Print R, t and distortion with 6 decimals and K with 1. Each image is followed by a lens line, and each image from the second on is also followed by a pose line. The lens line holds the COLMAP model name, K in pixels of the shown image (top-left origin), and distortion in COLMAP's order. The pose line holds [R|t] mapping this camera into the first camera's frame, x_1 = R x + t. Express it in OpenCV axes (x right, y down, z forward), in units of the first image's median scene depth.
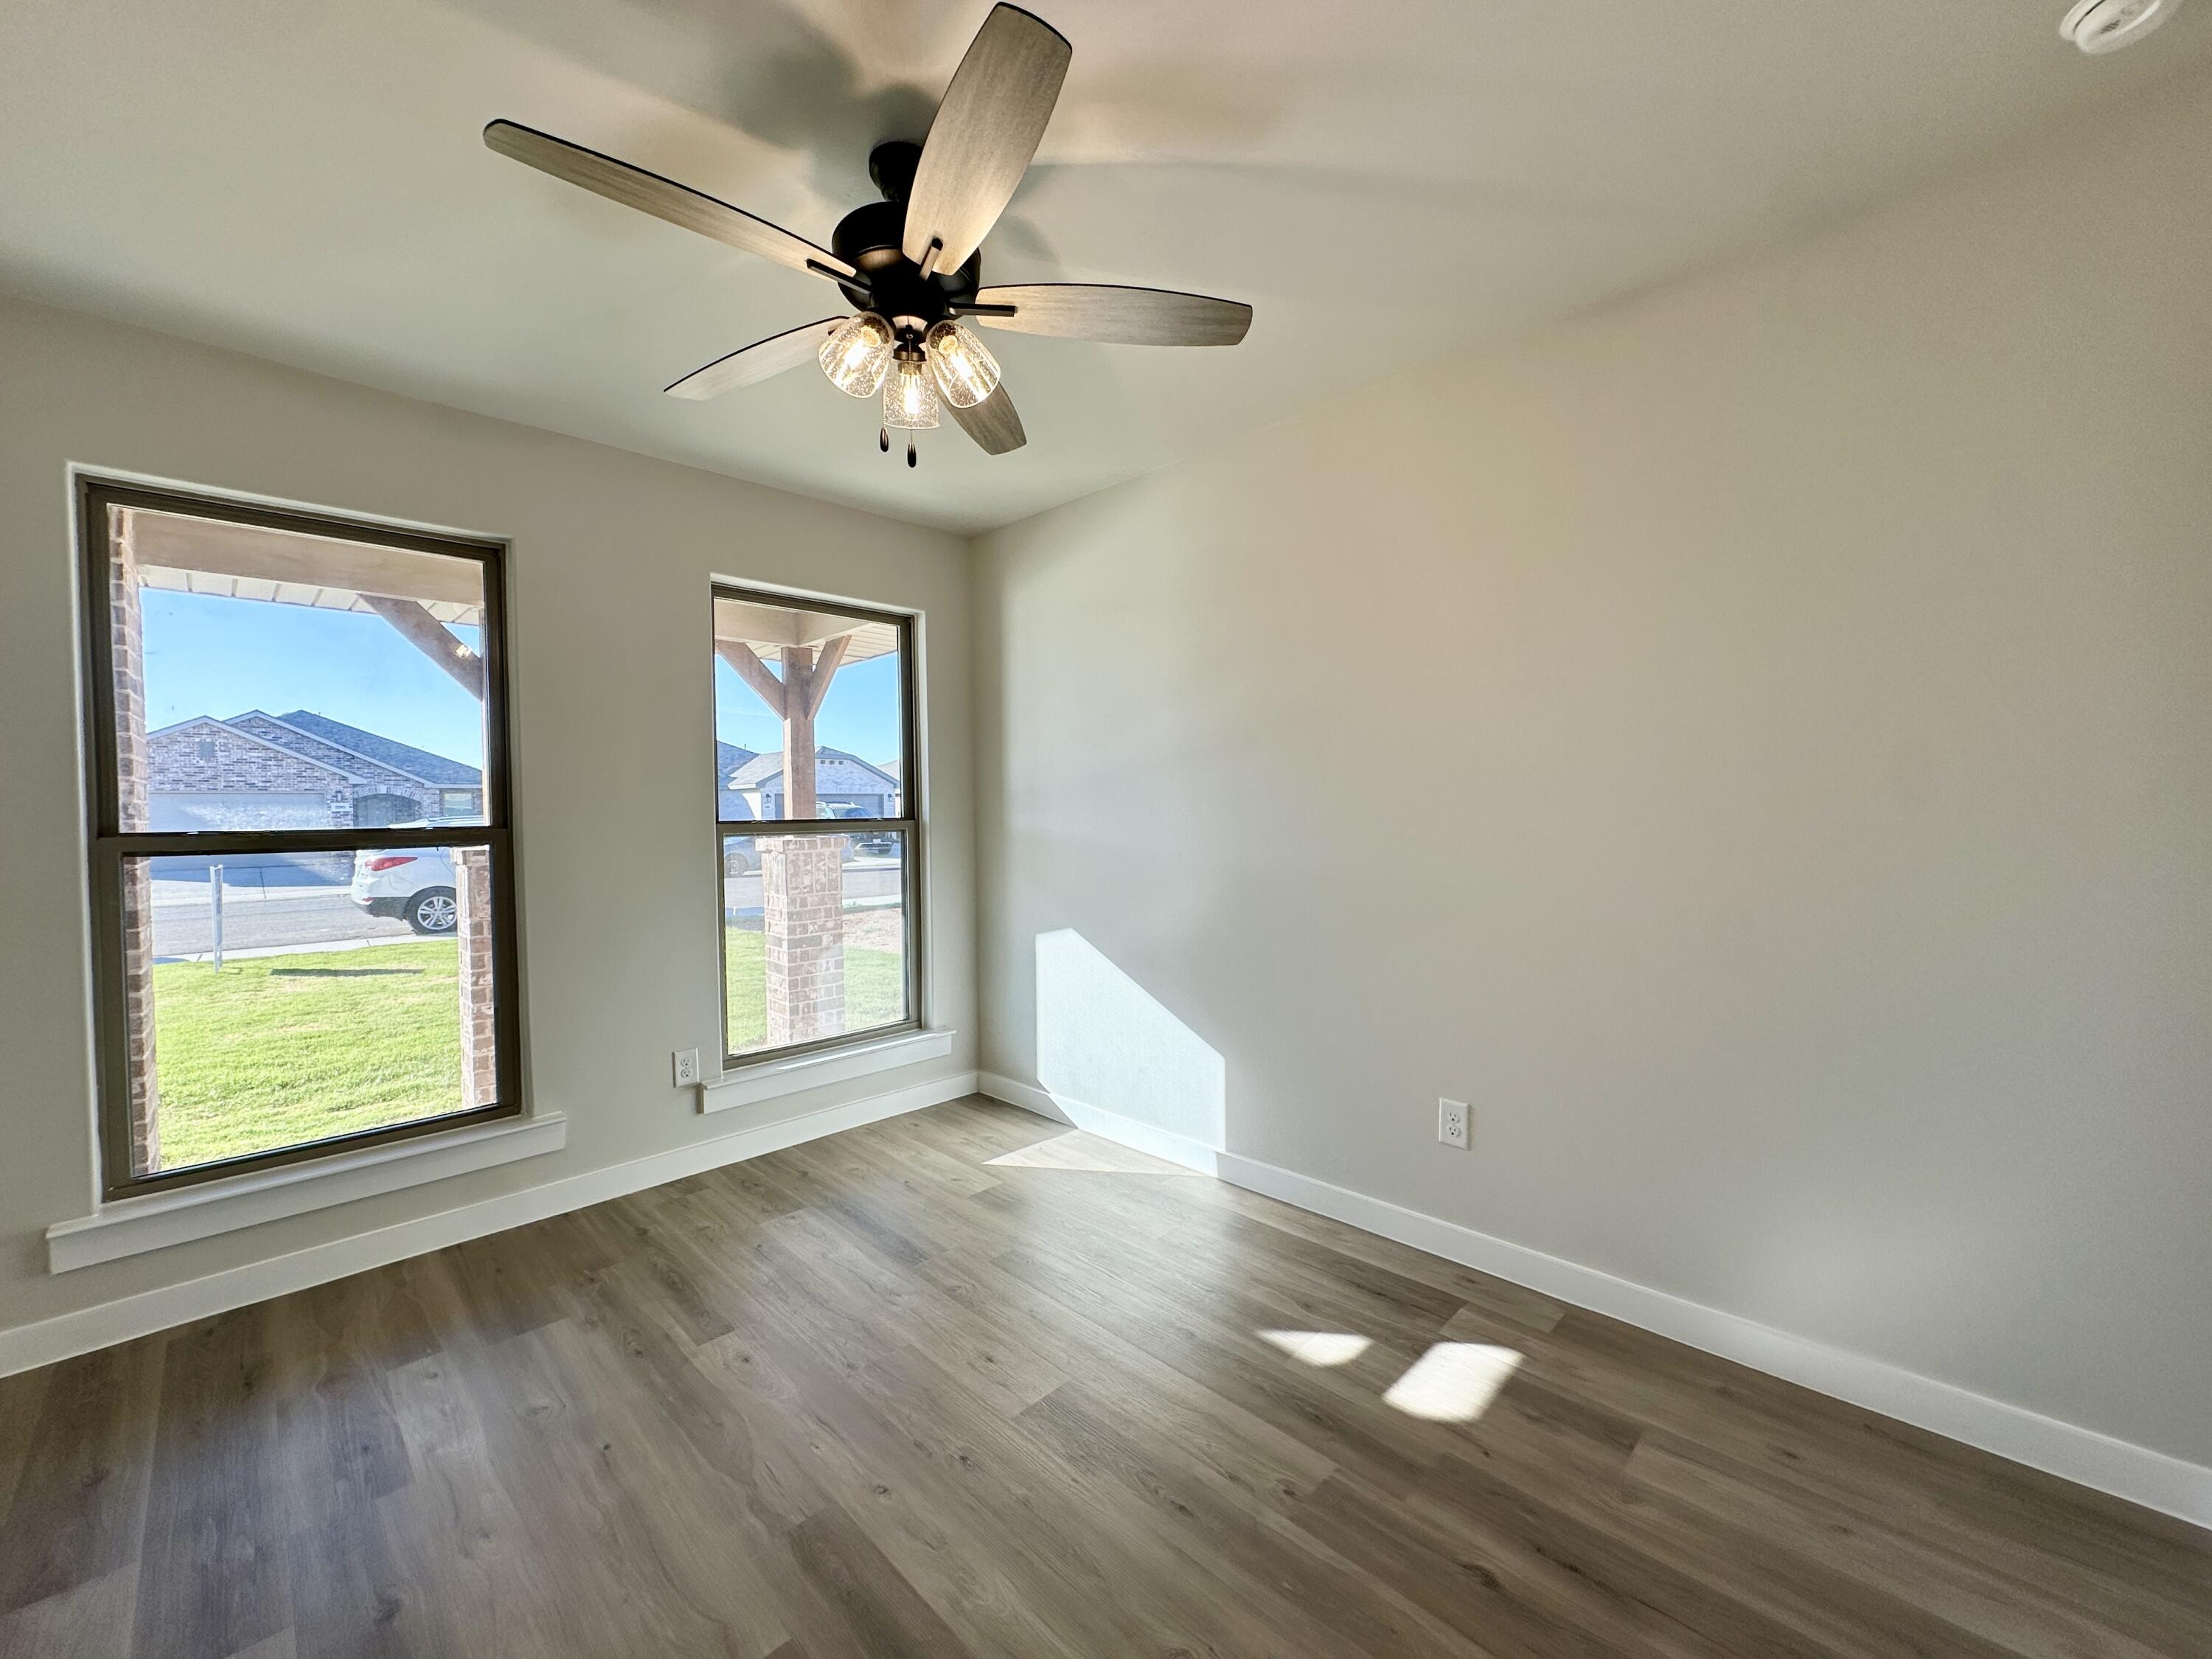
lens RADIAL K [[879.1, 0, 1103.7], [0, 879.1, 831.4], [0, 0, 1]] dist [-0.004197, 0.000376]
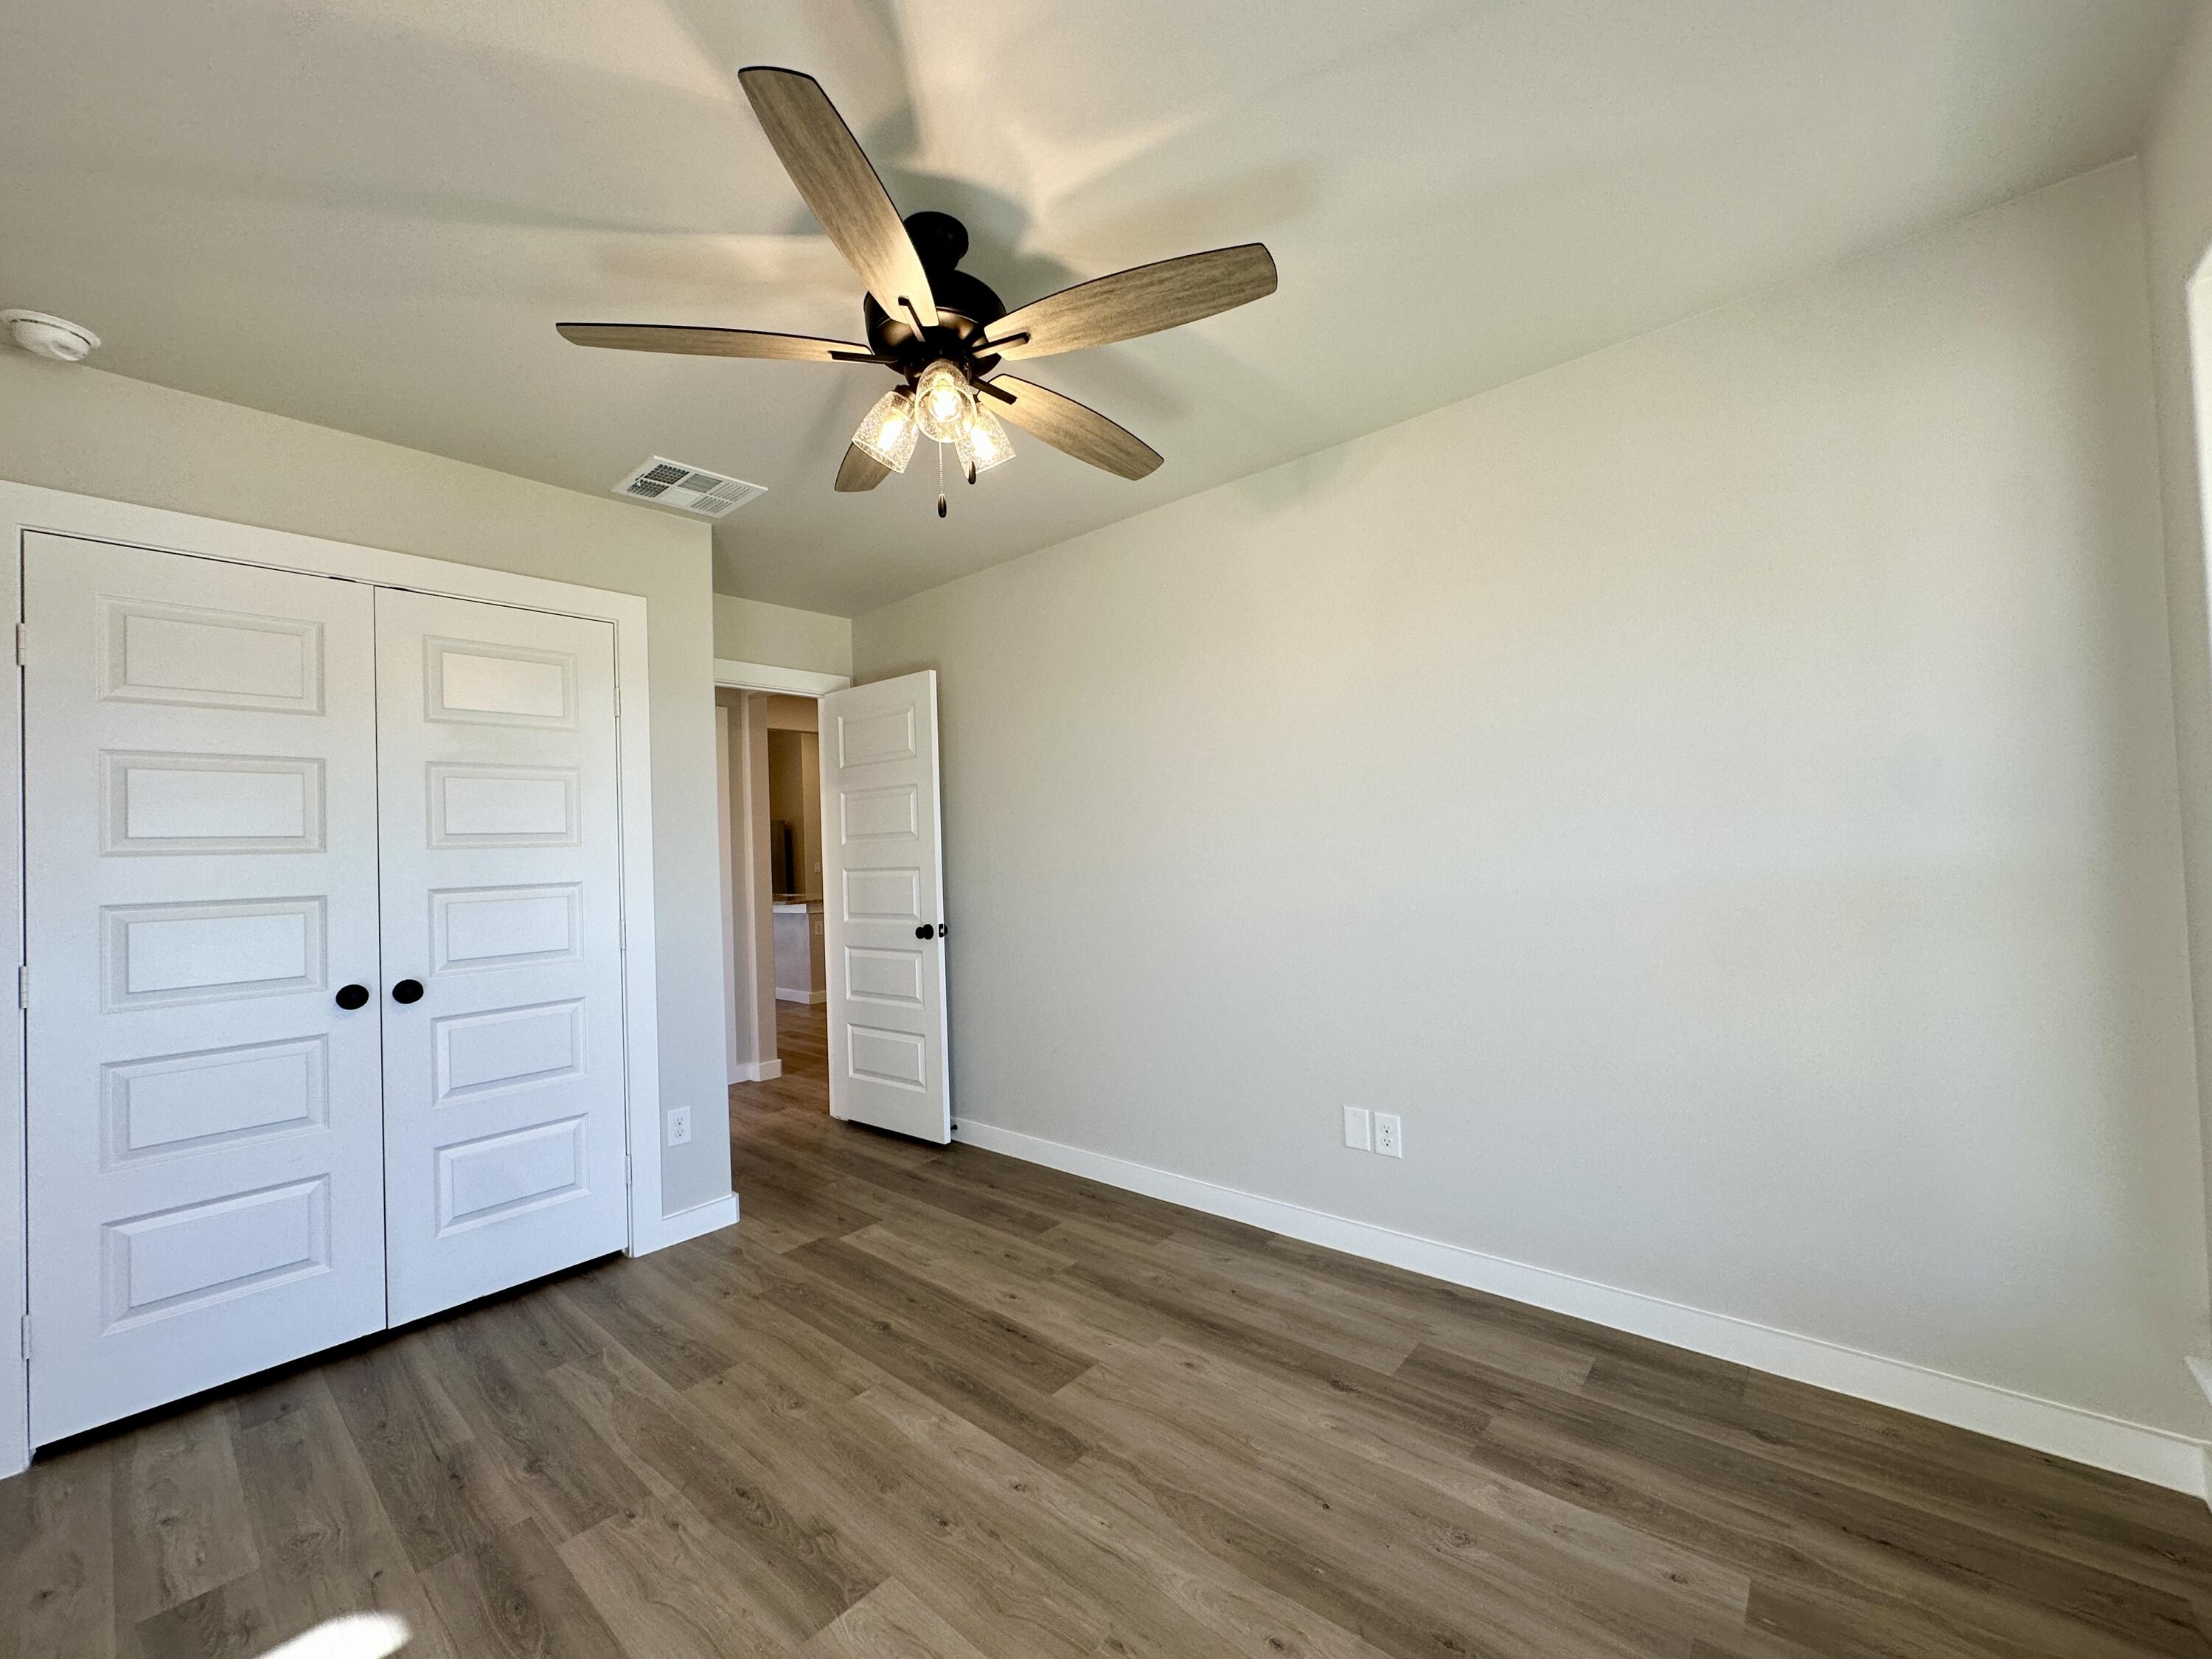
lens RADIAL K [[879.1, 0, 1103.7], [0, 879.1, 831.4], [0, 0, 1]] dist [-0.004197, 0.000376]
pose [[-0.996151, 0.052973, -0.069842, -0.313185], [0.053664, 0.998527, -0.008047, -0.030870], [0.069313, -0.011764, -0.997526, 2.015052]]
